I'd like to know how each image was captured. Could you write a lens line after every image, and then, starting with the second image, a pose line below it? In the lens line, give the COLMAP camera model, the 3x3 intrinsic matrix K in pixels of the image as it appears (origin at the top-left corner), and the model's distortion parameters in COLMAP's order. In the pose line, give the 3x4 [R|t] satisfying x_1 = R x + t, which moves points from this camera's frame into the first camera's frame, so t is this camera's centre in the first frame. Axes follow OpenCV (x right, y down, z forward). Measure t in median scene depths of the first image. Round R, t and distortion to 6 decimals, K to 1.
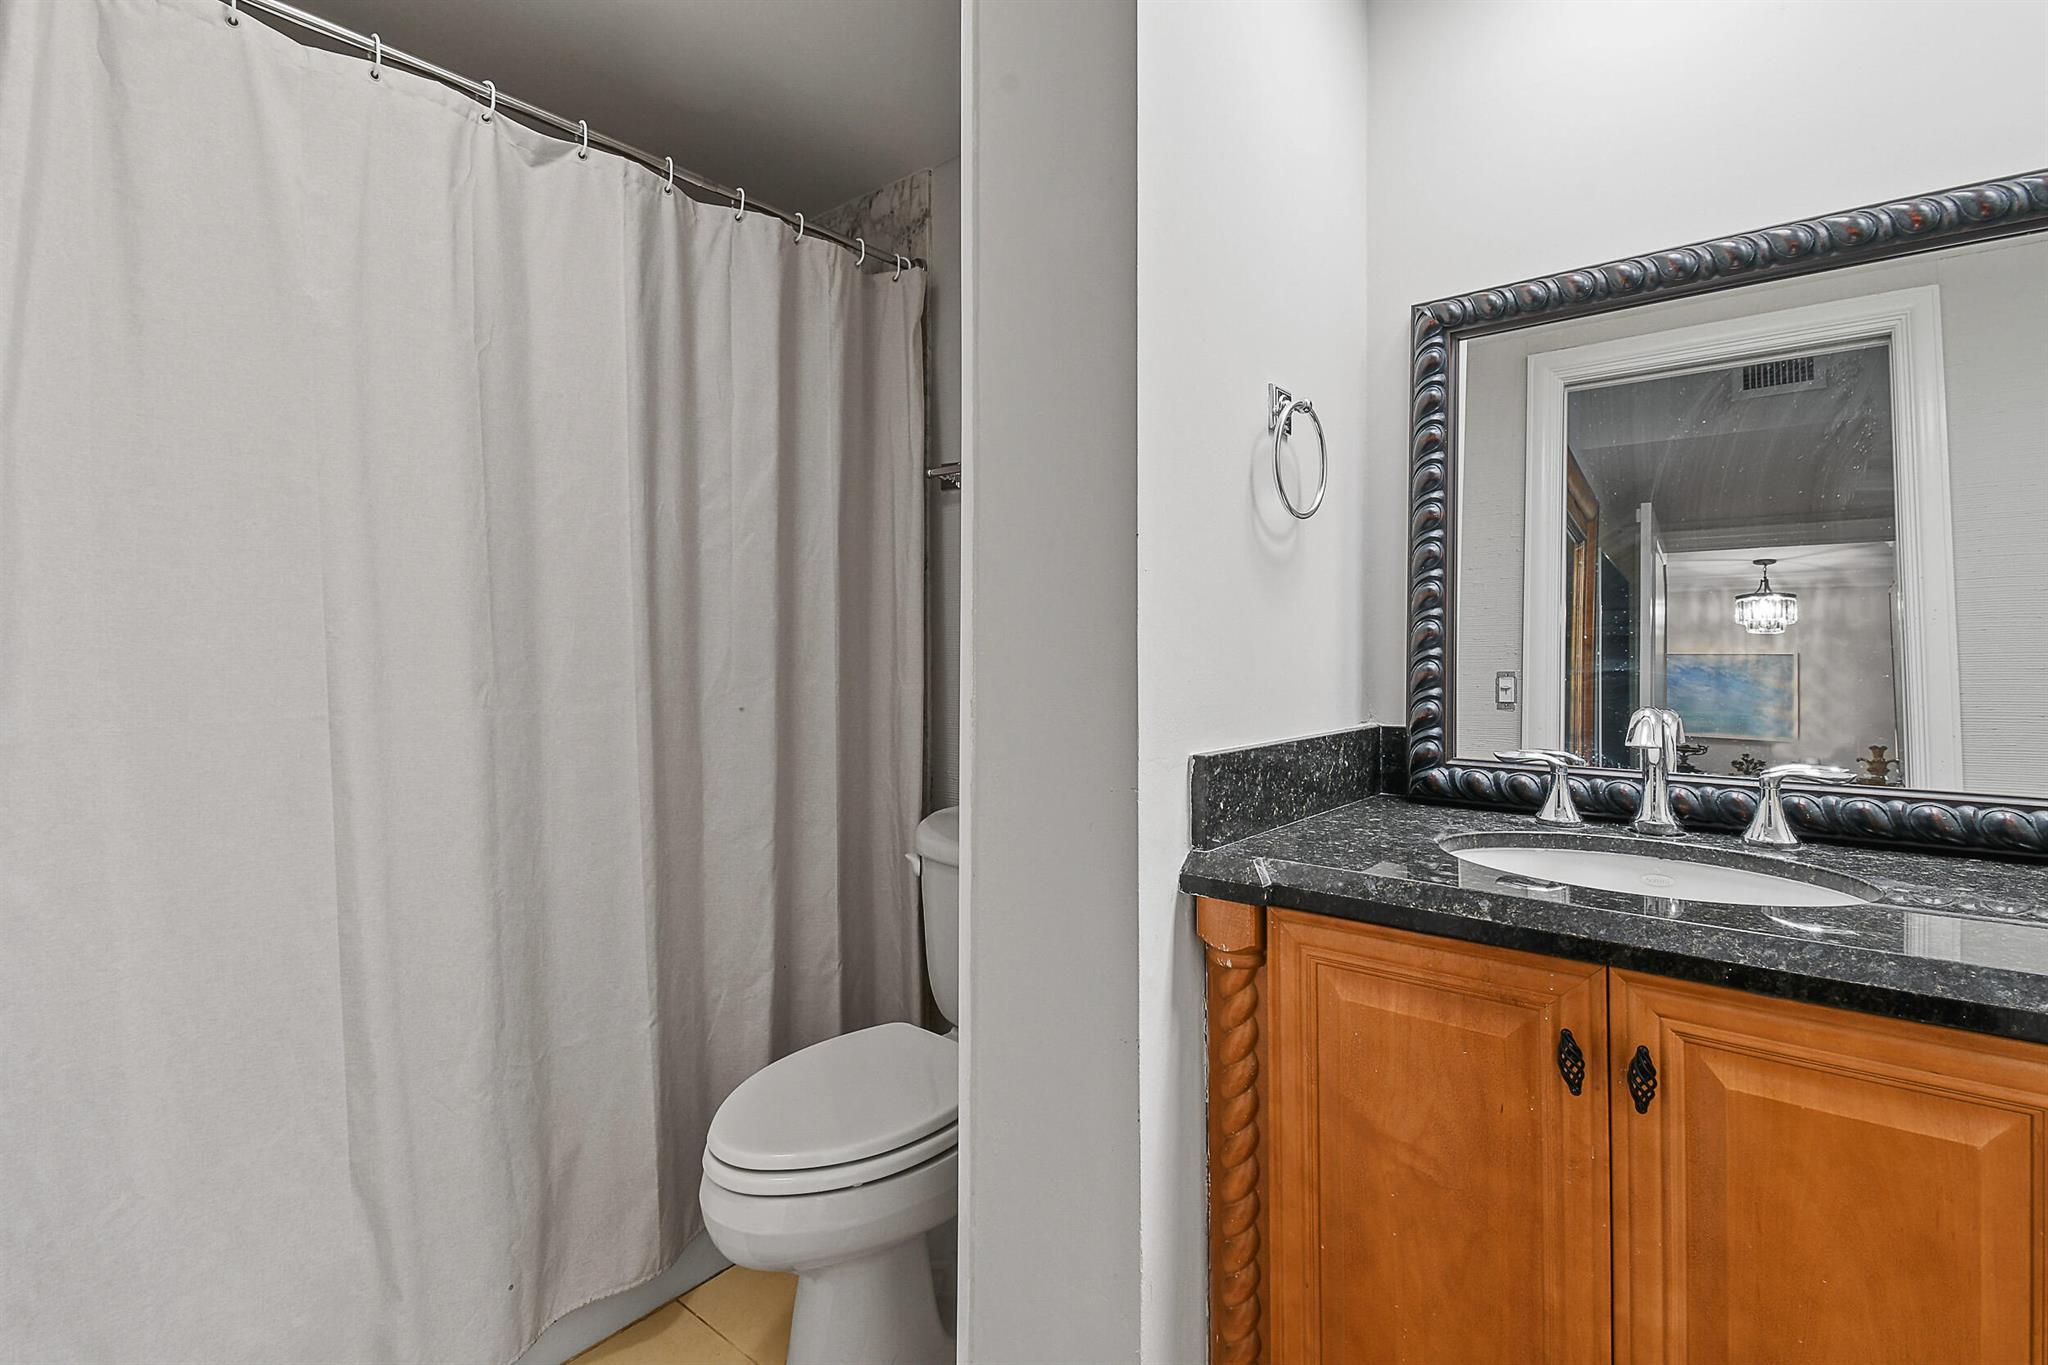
lens RADIAL K [[939.5, 0, 1024.0], [0, 939.5, 644.0], [0, 0, 1]] dist [0.030711, -0.014059]
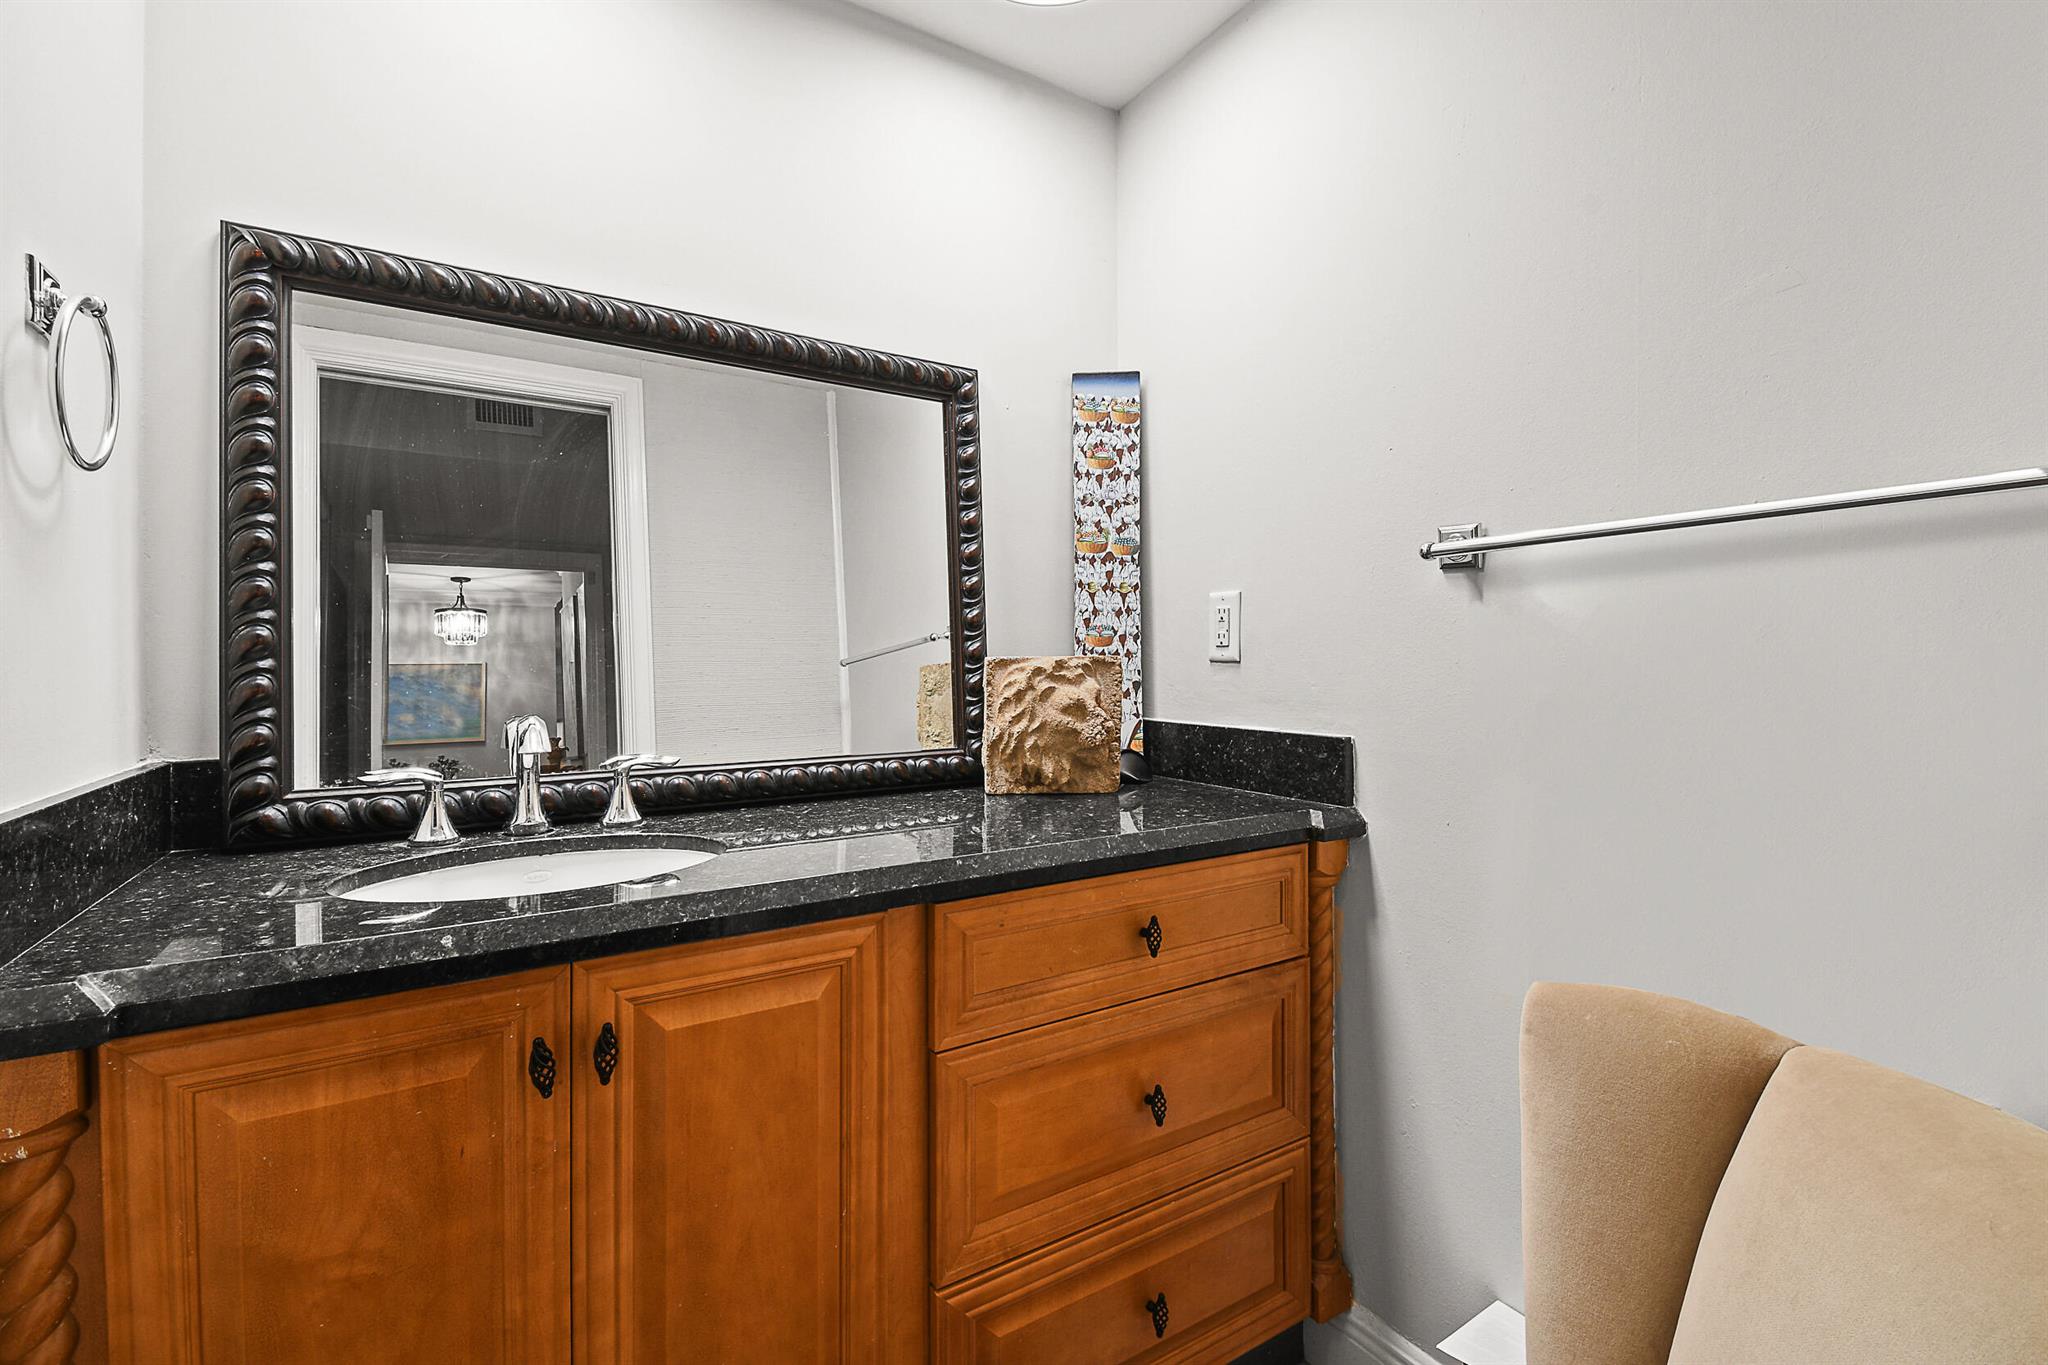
lens RADIAL K [[915.5, 0, 1042.4], [0, 915.5, 681.0], [0, 0, 1]] dist [0.026843, -0.016860]
pose [[0.318000, -0.024876, 0.947764, -0.125063], [-0.002682, 0.999628, 0.027137, -0.000355], [-0.948087, -0.011171, 0.317815, 0.131708]]
